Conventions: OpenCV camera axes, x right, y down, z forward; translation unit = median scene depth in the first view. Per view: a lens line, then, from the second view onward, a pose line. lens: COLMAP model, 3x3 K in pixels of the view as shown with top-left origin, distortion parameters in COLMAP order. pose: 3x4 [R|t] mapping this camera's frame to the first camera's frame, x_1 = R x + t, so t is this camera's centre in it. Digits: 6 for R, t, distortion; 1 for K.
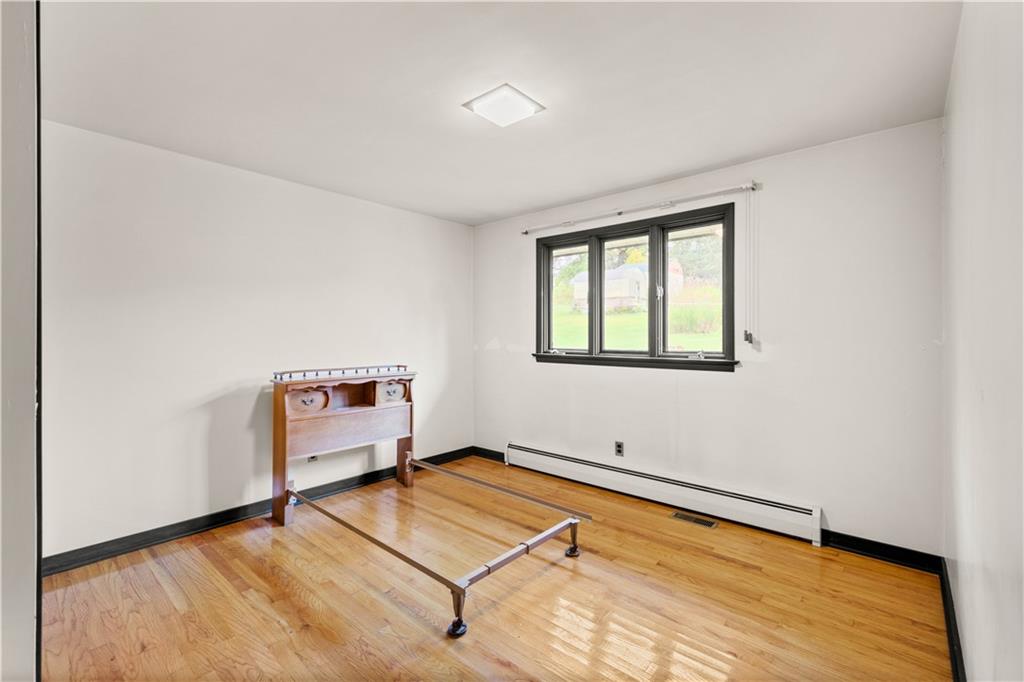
lens RADIAL K [[444.0, 0, 510.0], [0, 444.0, 334.1], [0, 0, 1]] dist [0.001151, 0.000061]
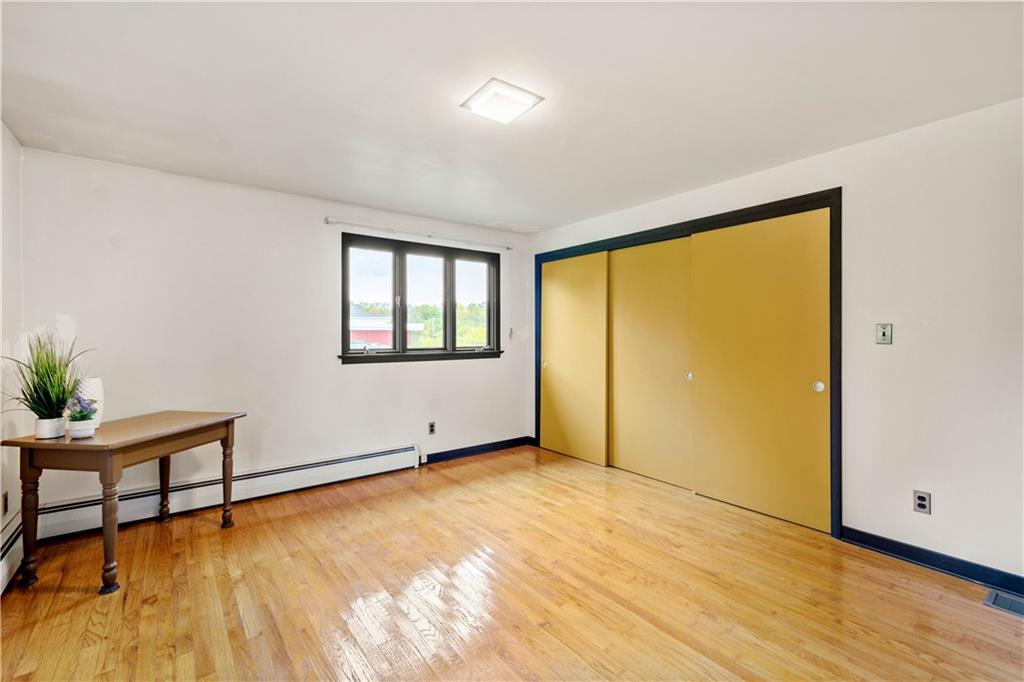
lens RADIAL K [[444.0, 0, 510.0], [0, 444.0, 334.1], [0, 0, 1]] dist [0.001151, 0.000061]
pose [[0.192581, -0.009727, 0.981233, -0.913246], [-0.002992, 0.999940, 0.010500, -0.014711], [-0.981277, -0.004958, 0.192540, 0.556115]]
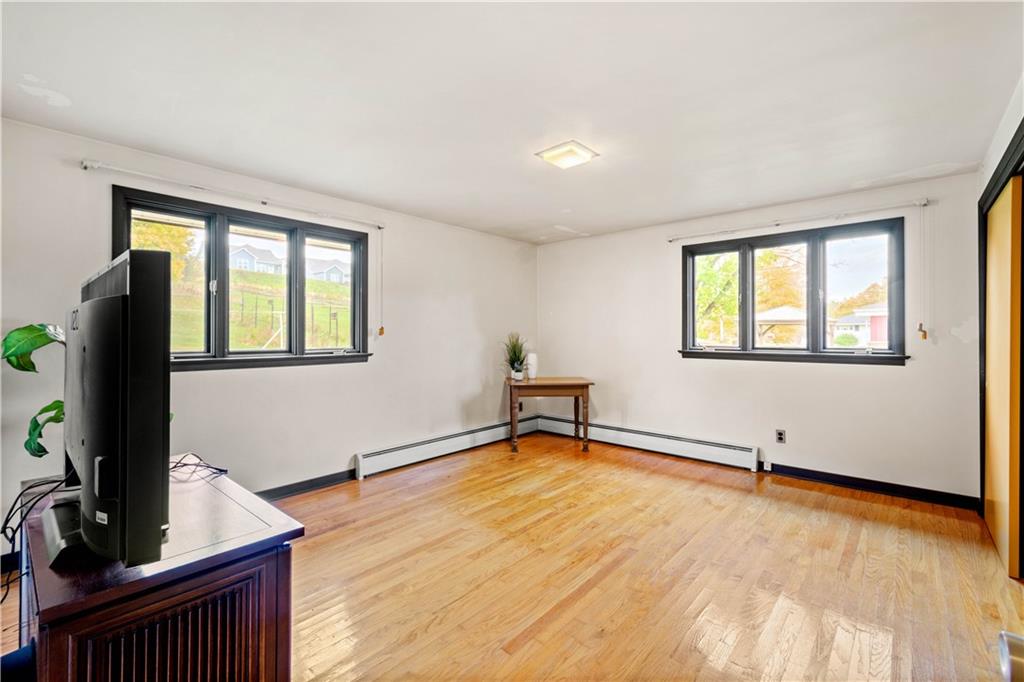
lens RADIAL K [[445.7, 0, 516.5], [0, 445.7, 324.2], [0, 0, 1]] dist [-0.000549, -0.000131]
pose [[0.999957, -0.007645, 0.005283, -0.415461], [0.007731, 0.999836, -0.016368, -0.007873], [-0.005157, 0.016408, 0.999852, -0.109813]]
